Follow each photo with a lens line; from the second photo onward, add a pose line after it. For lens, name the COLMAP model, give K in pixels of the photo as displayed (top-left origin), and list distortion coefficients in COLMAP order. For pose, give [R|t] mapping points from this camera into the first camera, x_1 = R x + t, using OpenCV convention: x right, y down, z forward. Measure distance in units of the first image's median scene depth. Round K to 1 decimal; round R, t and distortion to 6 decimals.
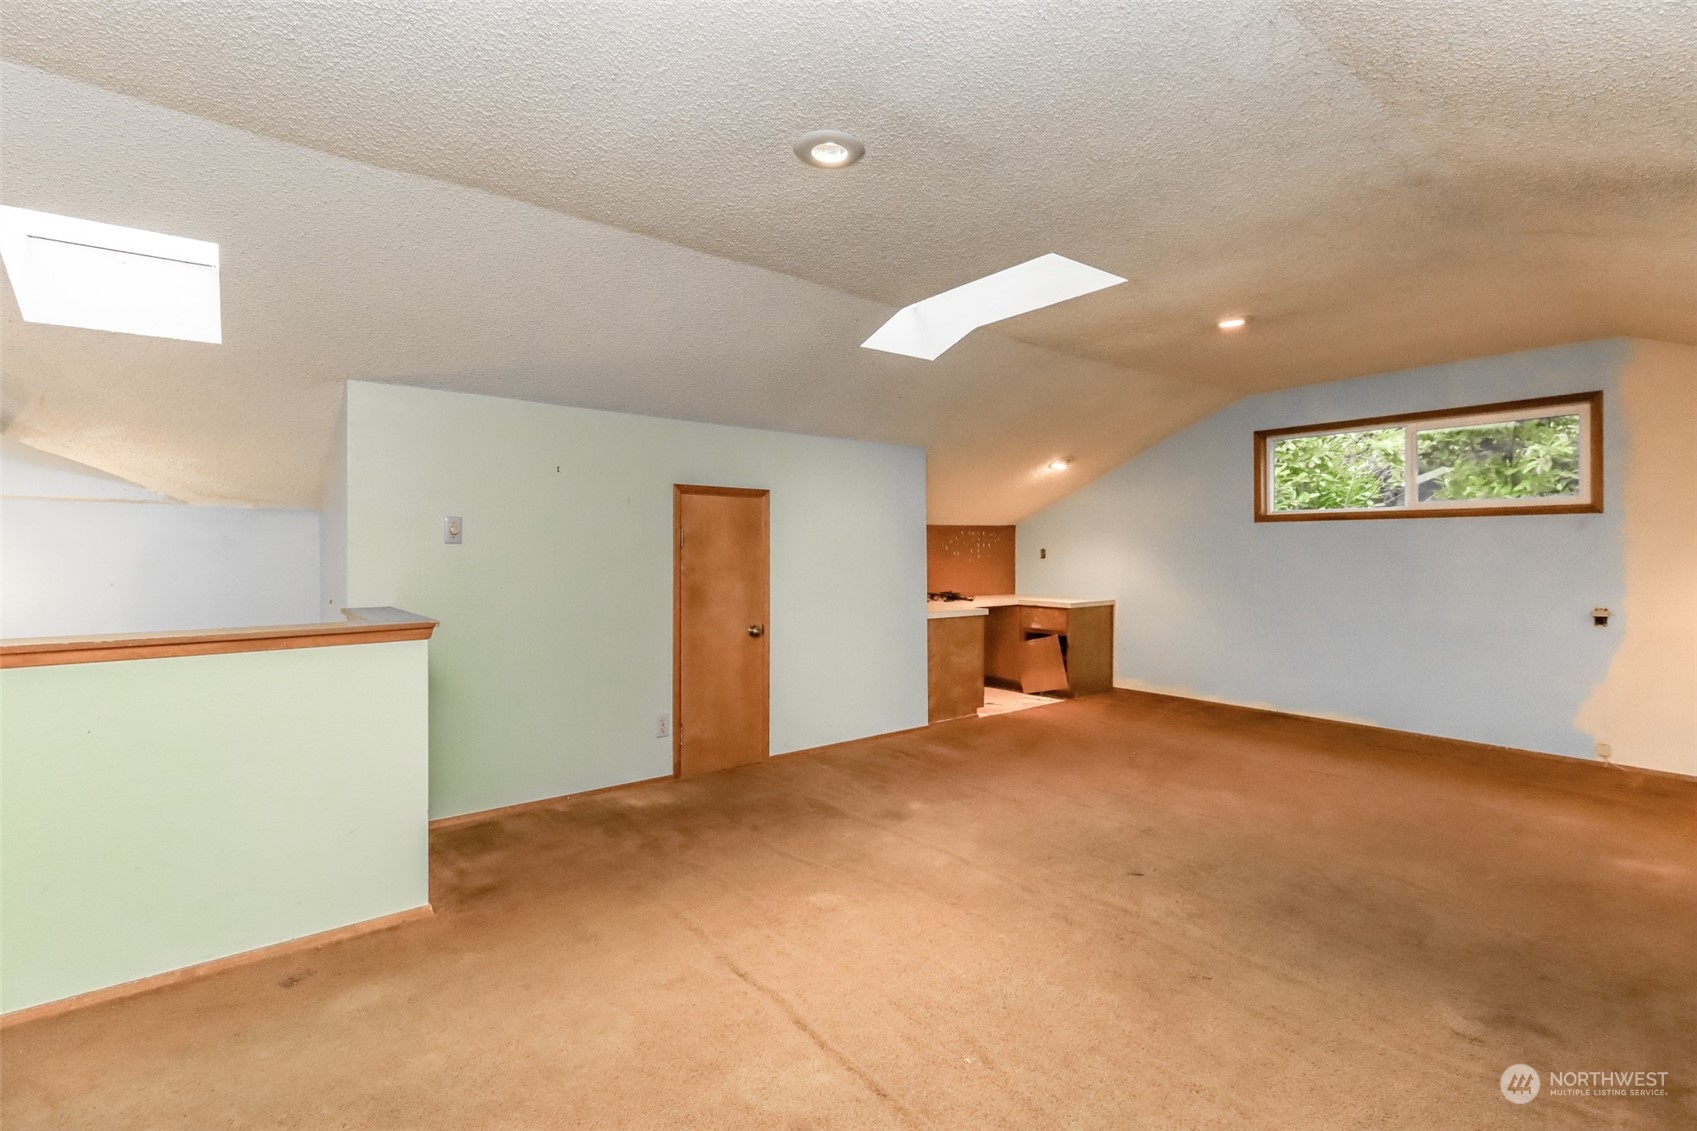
lens RADIAL K [[784.2, 0, 839.6], [0, 784.2, 564.1], [0, 0, 1]] dist [0.015228, -0.010087]
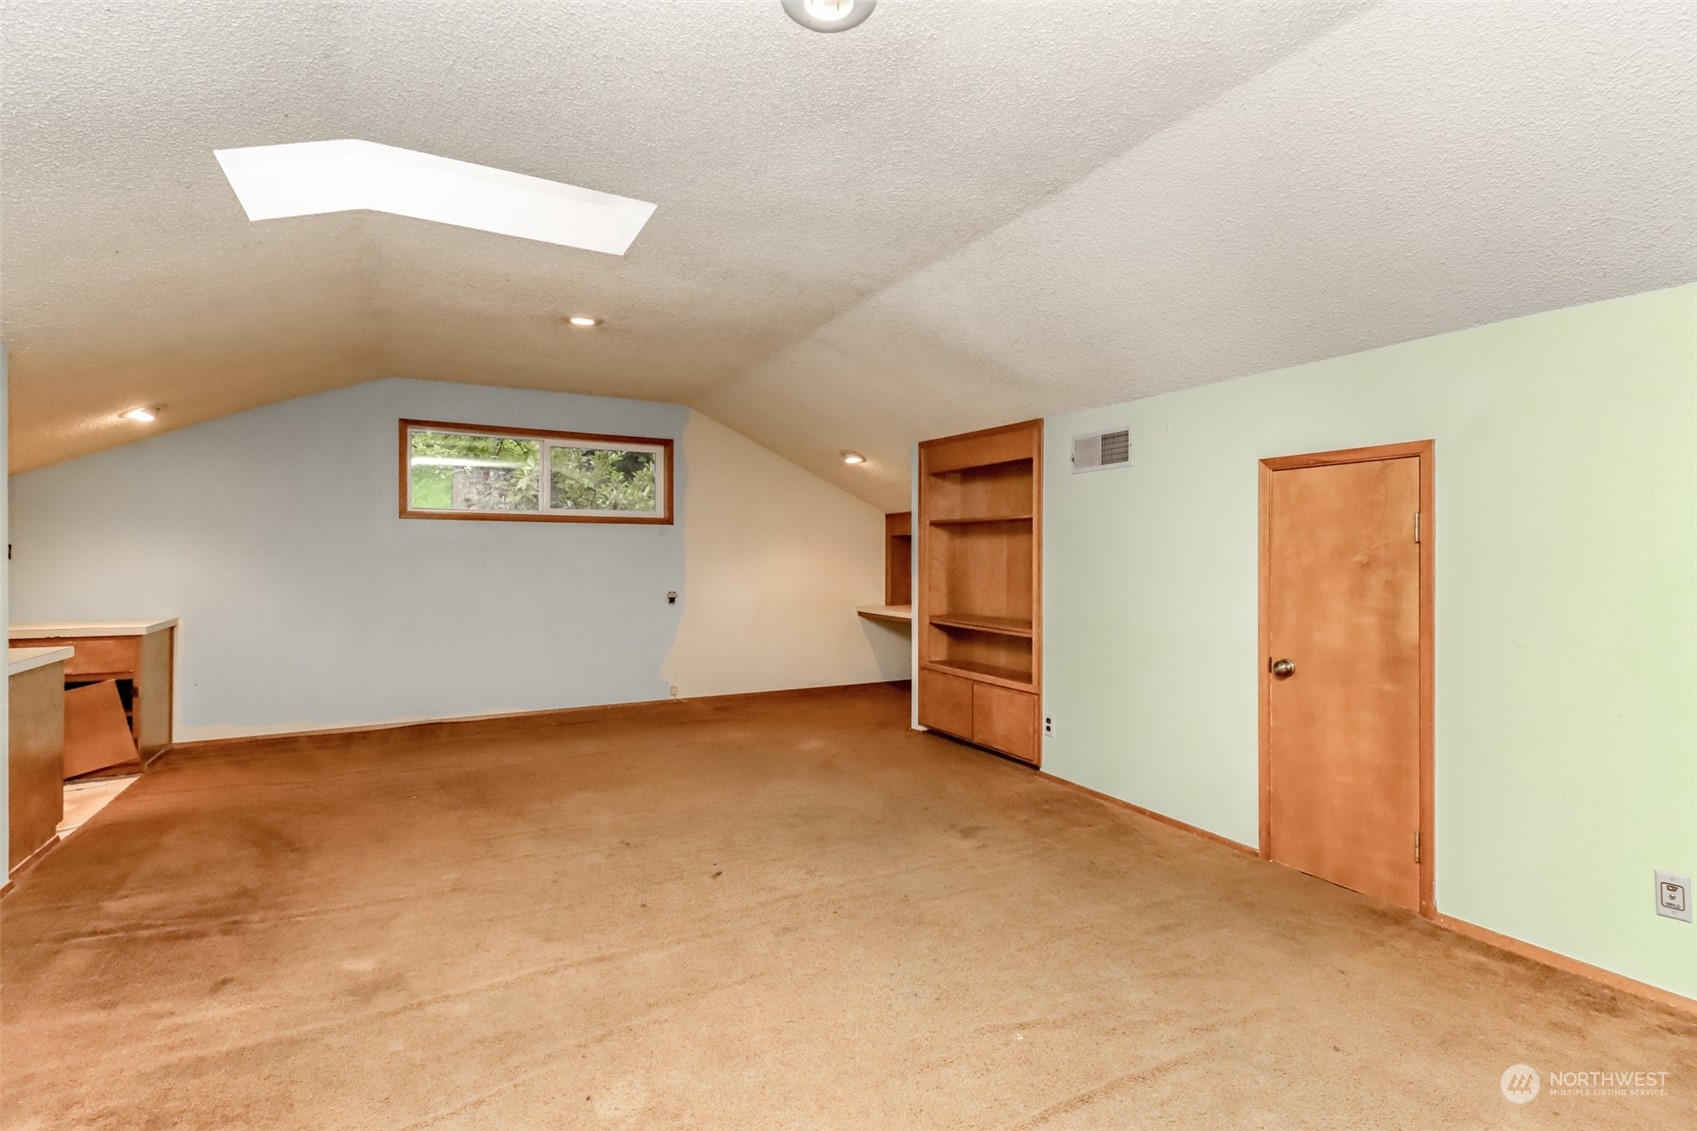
lens RADIAL K [[784.2, 0, 852.9], [0, 784.2, 562.4], [0, 0, 1]] dist [0.015228, -0.010087]
pose [[0.153019, -0.008424, 0.988187, -0.386926], [0.012795, 0.999897, 0.006543, -0.001729], [-0.988140, 0.011643, 0.153111, 0.458524]]
